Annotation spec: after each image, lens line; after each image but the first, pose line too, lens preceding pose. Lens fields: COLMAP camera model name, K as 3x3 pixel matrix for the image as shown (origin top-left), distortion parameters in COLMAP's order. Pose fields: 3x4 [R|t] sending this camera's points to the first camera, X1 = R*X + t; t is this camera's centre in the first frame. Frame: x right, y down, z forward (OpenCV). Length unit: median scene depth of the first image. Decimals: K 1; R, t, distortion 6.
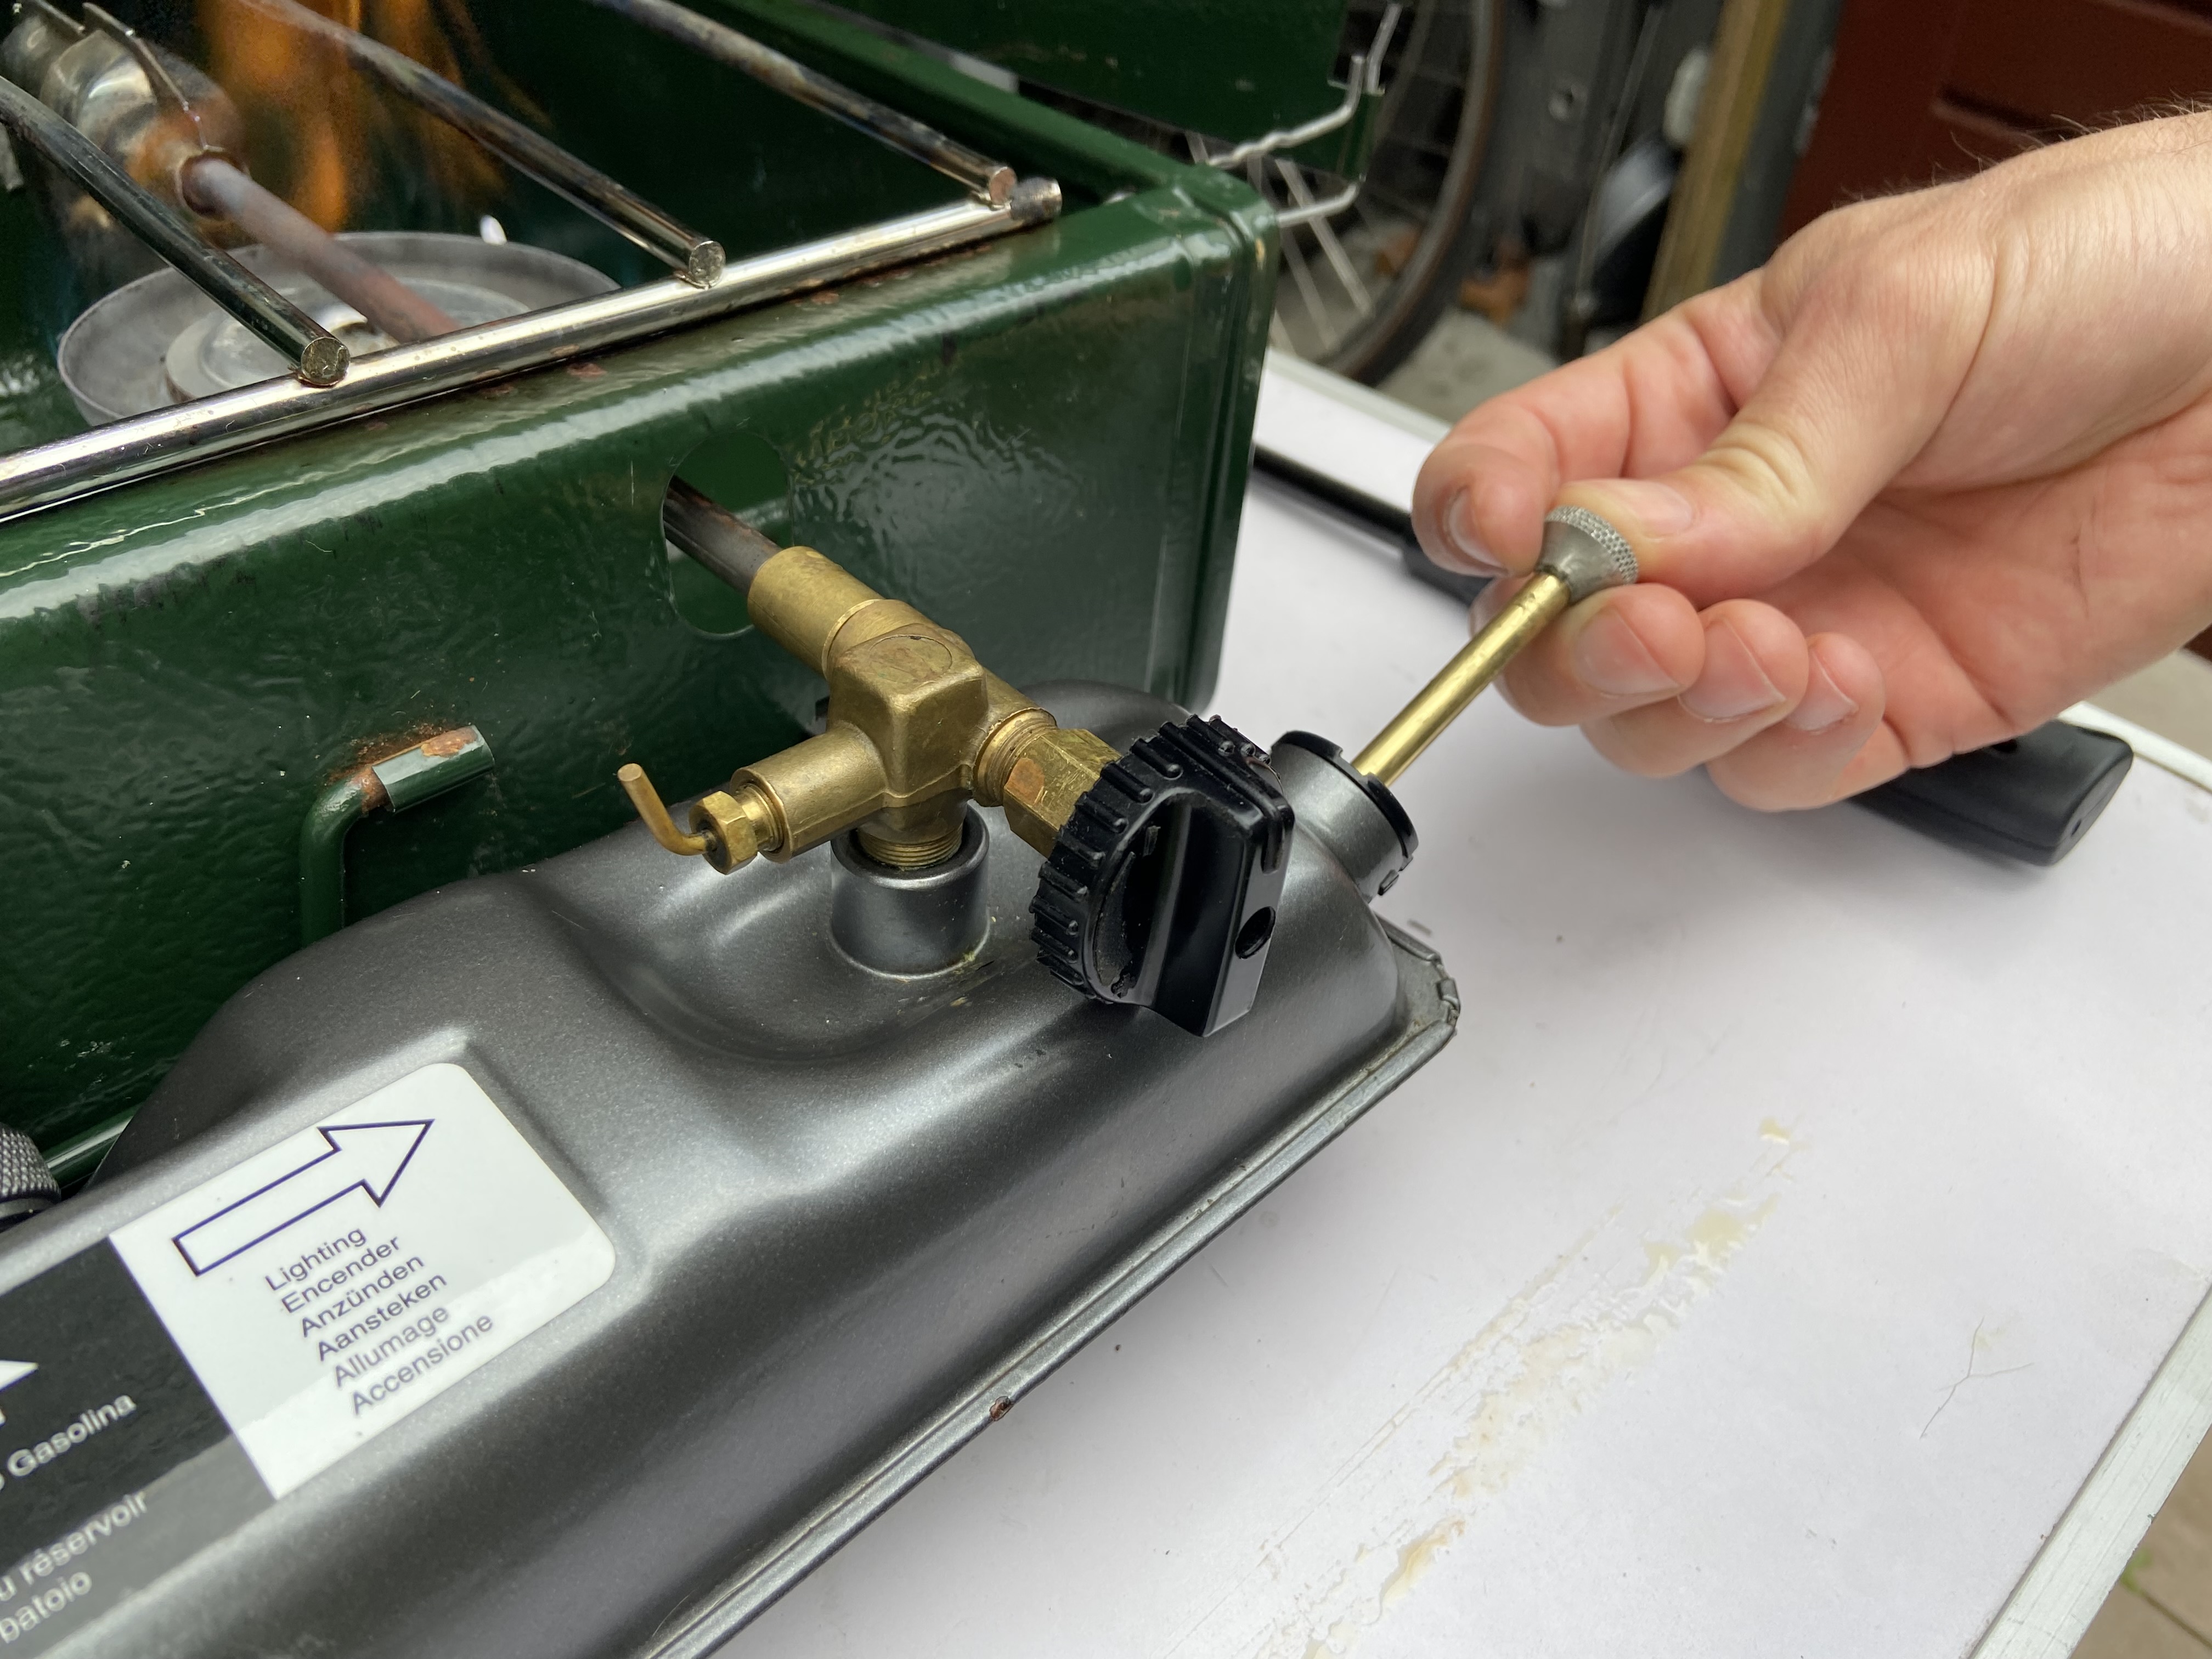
lens RADIAL K [[1682.2, 0, 1096.6], [0, 1682.2, 797.8], [0, 0, 1]] dist [0.123066, -0.185682]
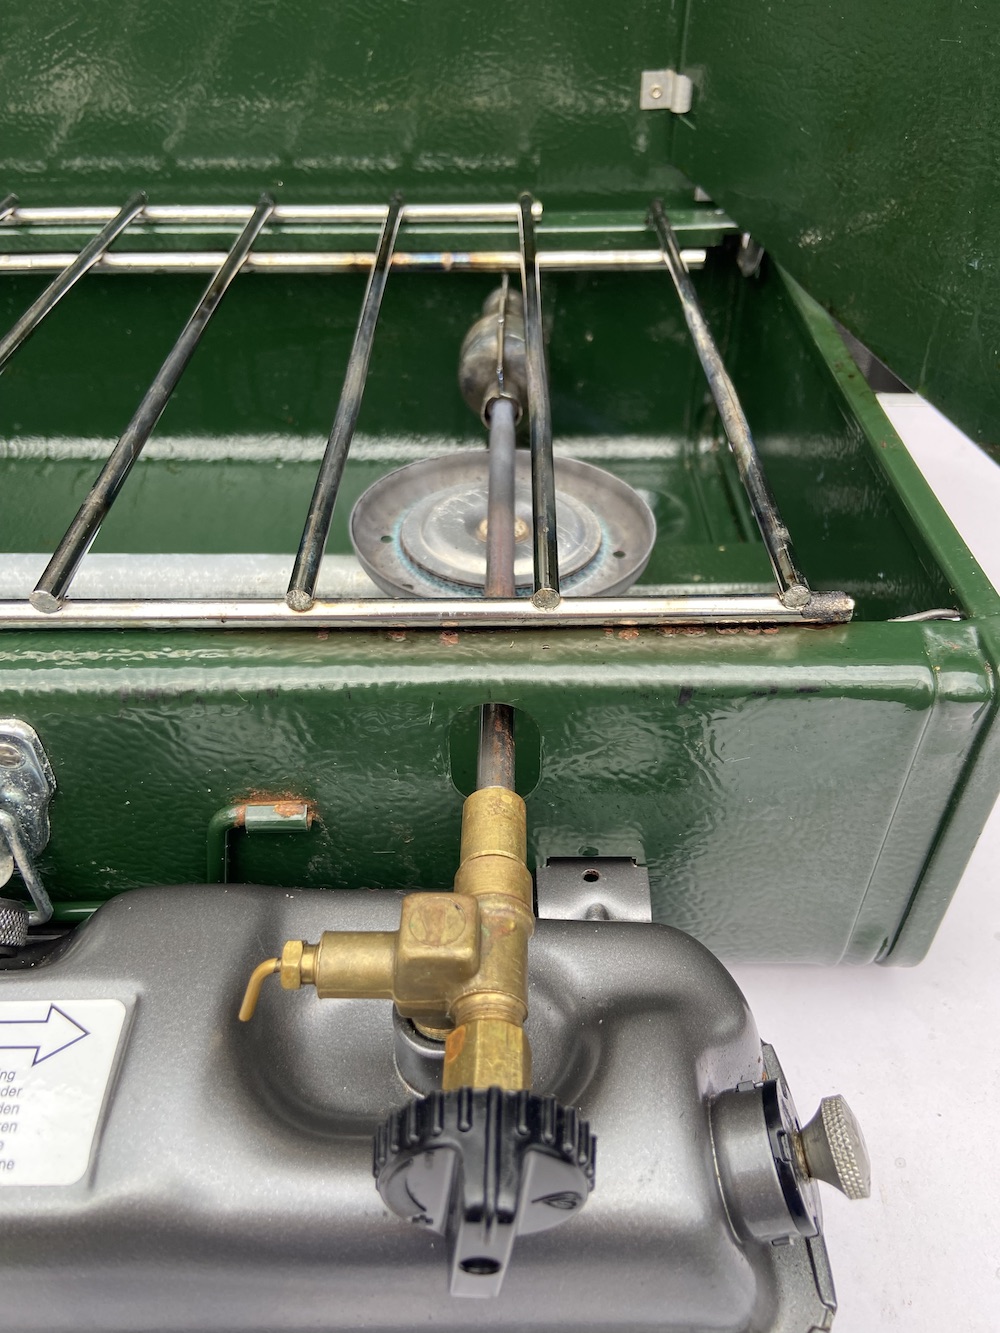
lens RADIAL K [[1013.7, 0, 517.2], [0, 1013.7, 661.7], [0, 0, 1]] dist [0.123066, -0.185682]
pose [[0.722986, 0.393338, -0.567957, 0.332613], [-0.396959, 0.909358, 0.124463, -0.396170], [0.565433, 0.135470, 0.813593, 0.249643]]
